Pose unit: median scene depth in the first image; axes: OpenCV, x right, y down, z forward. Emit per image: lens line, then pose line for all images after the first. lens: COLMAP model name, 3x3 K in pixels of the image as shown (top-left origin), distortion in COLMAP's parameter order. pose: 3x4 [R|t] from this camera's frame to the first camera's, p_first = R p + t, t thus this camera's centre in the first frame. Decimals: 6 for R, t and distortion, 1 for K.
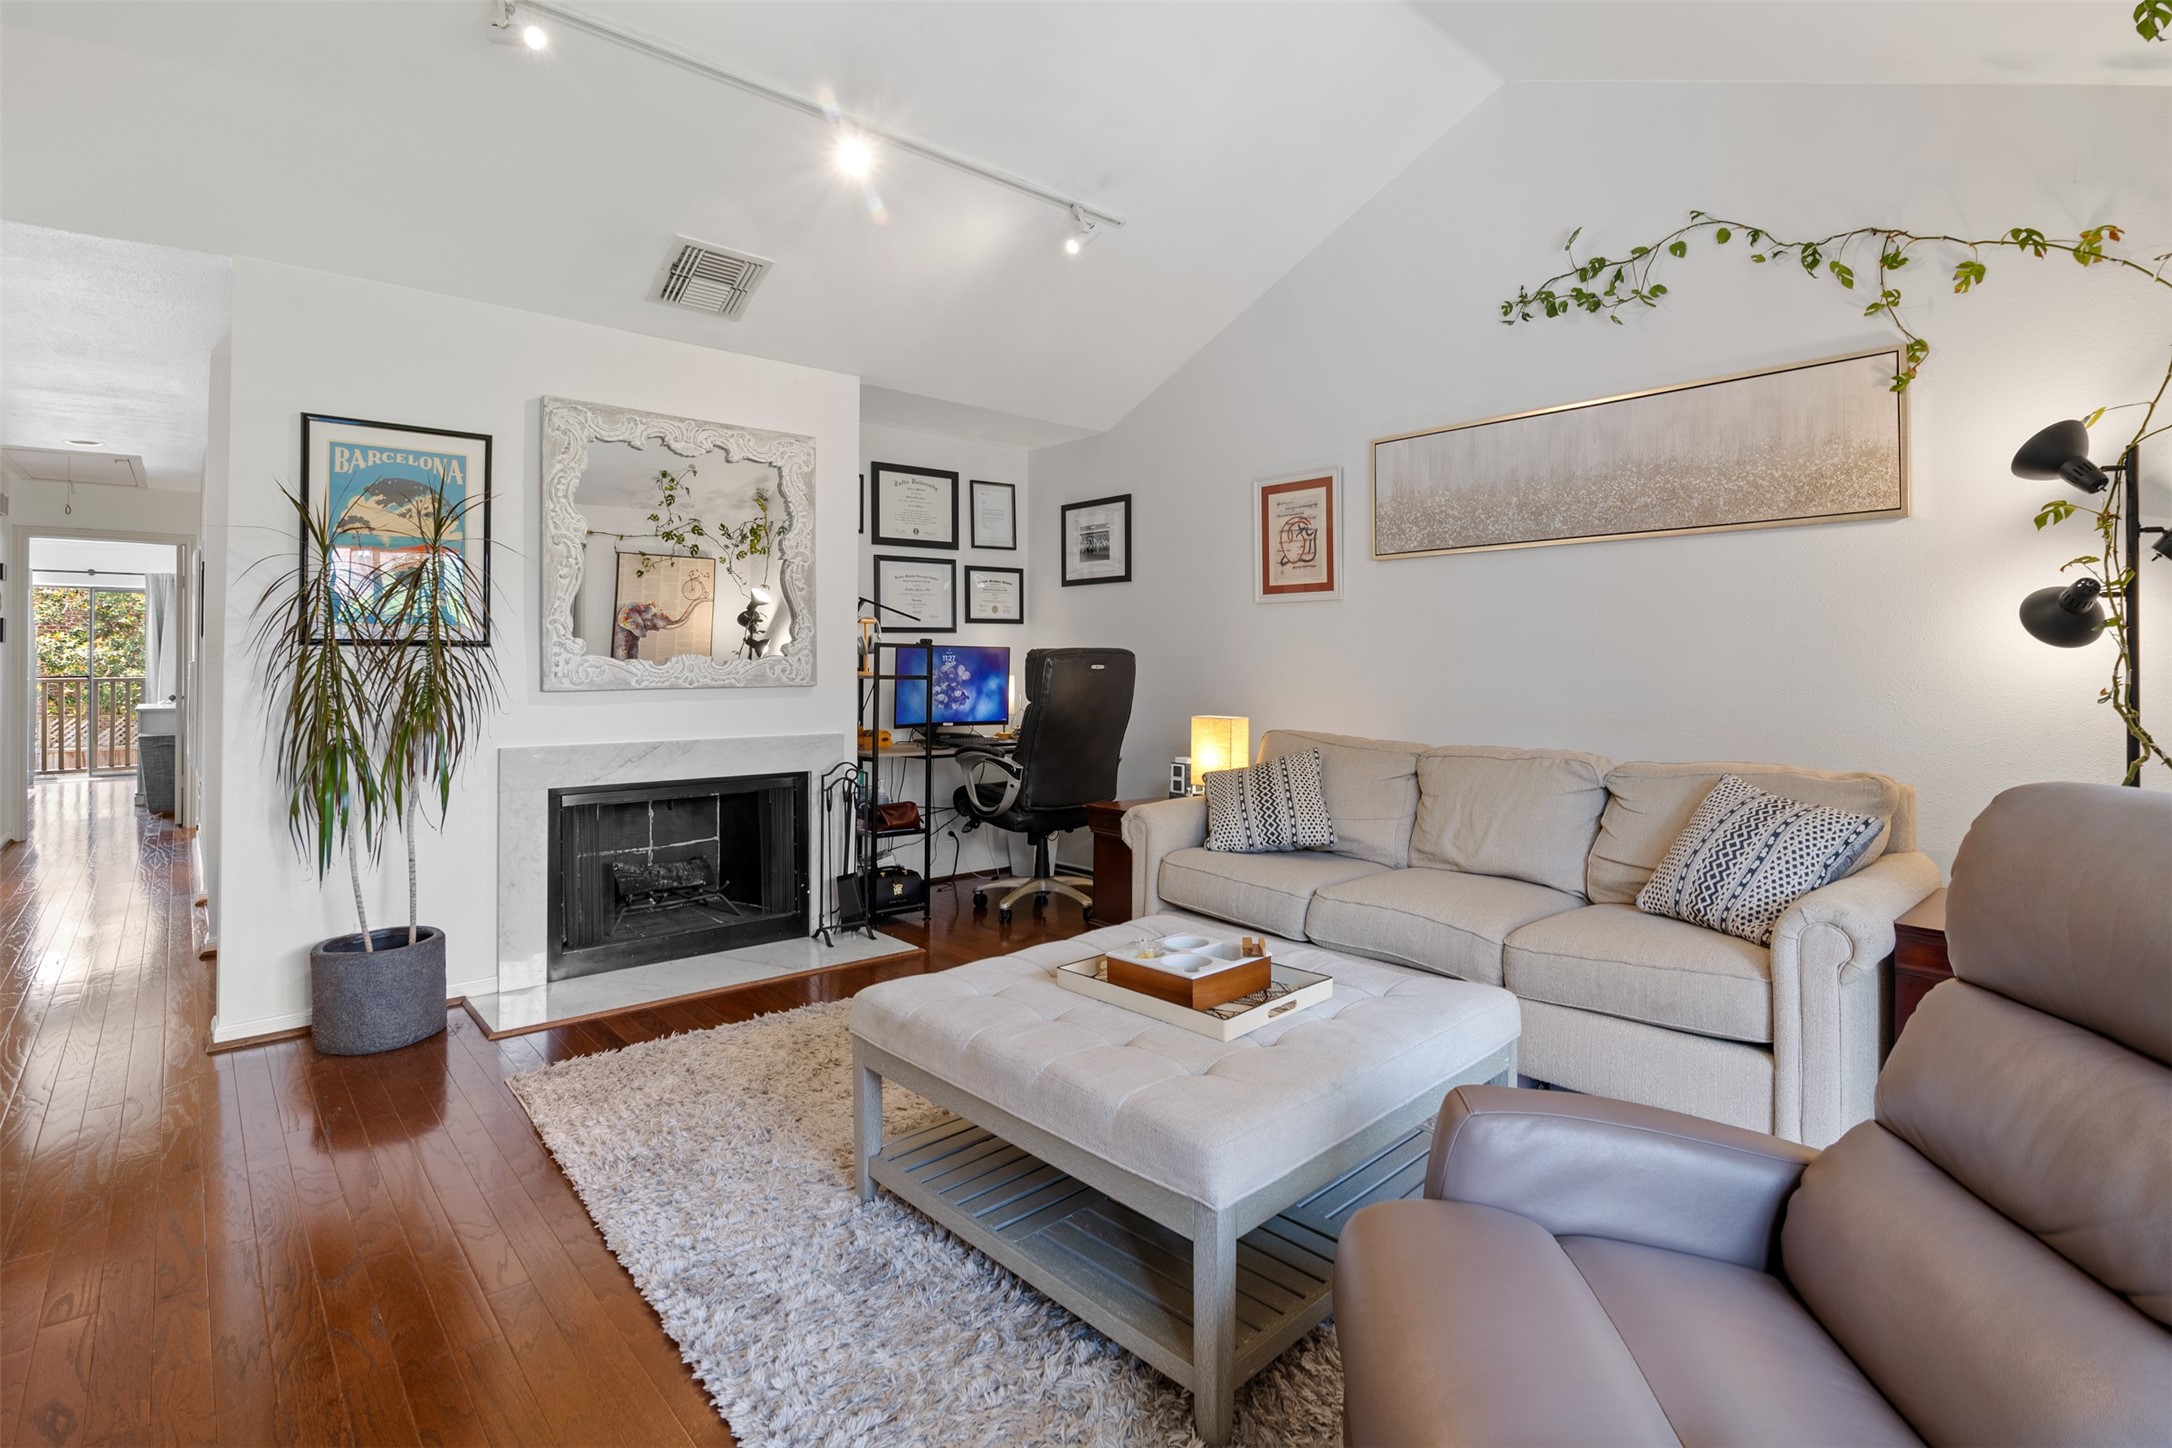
lens RADIAL K [[1013.0, 0, 1095.7], [0, 1013.0, 677.5], [0, 0, 1]] dist [-0.021562, -0.000331]
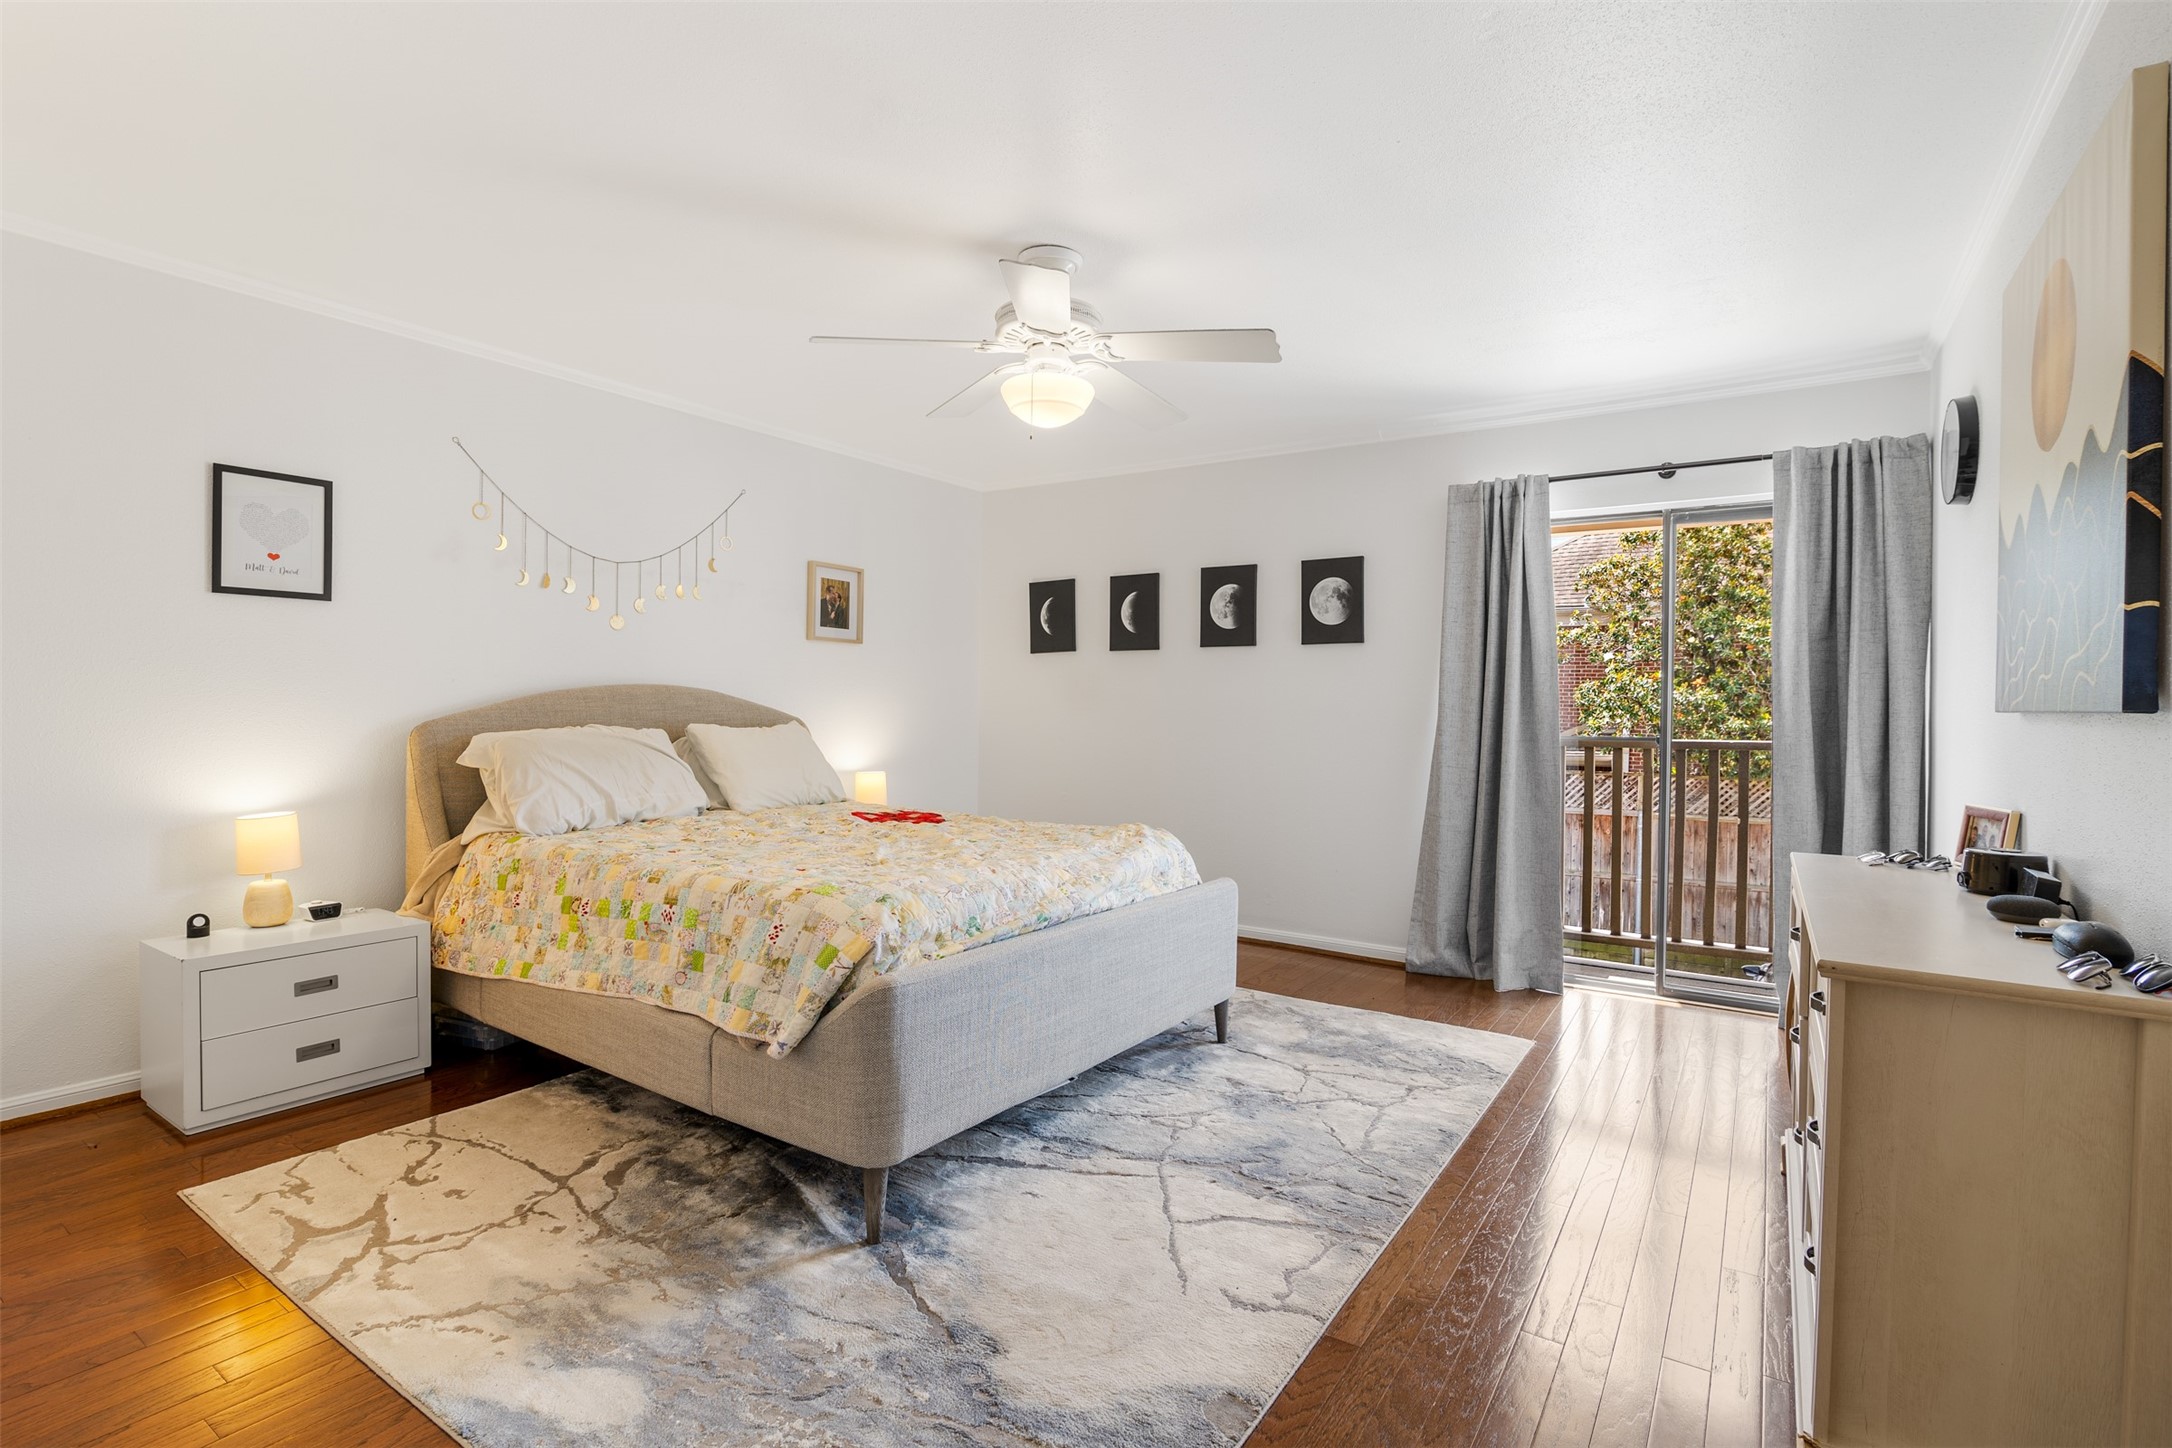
lens RADIAL K [[1029.0, 0, 1095.6], [0, 1029.0, 710.5], [0, 0, 1]] dist [-0.026610, 0.000052]
pose [[0.242028, 0.003811, -0.970262, -0.654007], [-0.019879, 0.999802, -0.001031, -0.007771], [0.970066, 0.019538, 0.242056, 0.659180]]
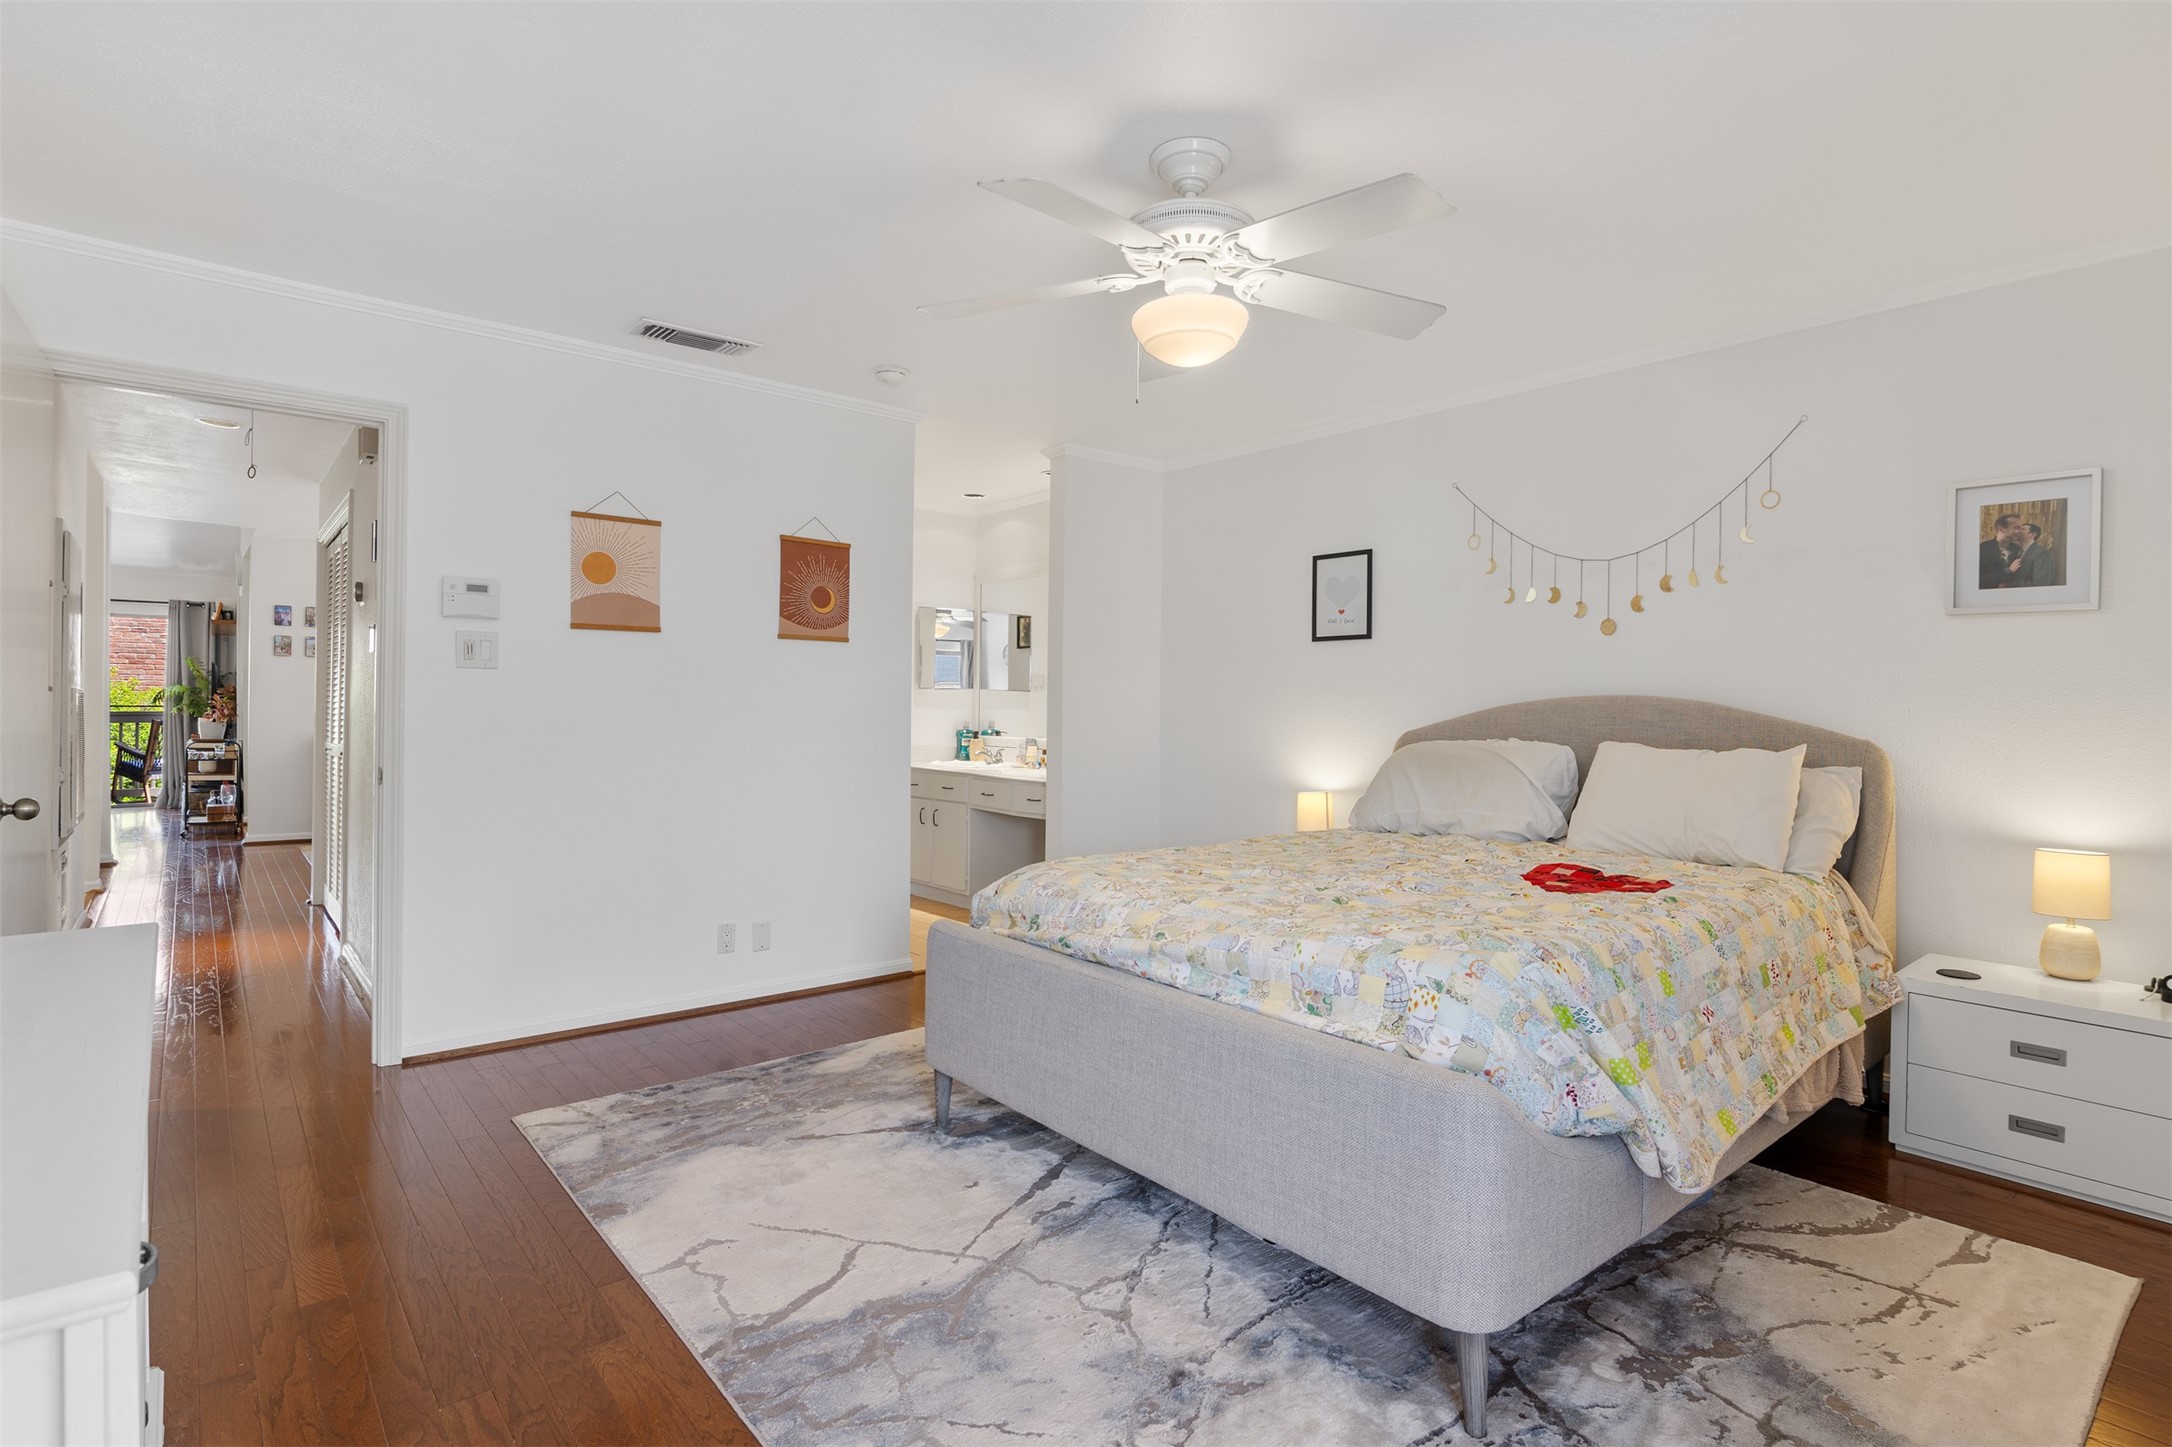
lens RADIAL K [[1070.2, 0, 1085.4], [0, 1070.2, 699.5], [0, 0, 1]] dist [-0.031966, -0.000420]
pose [[-0.998919, -0.014320, 0.044223, -0.902549], [-0.014170, 0.999893, 0.003700, -0.011934], [-0.044271, 0.003069, -0.999015, 0.931731]]
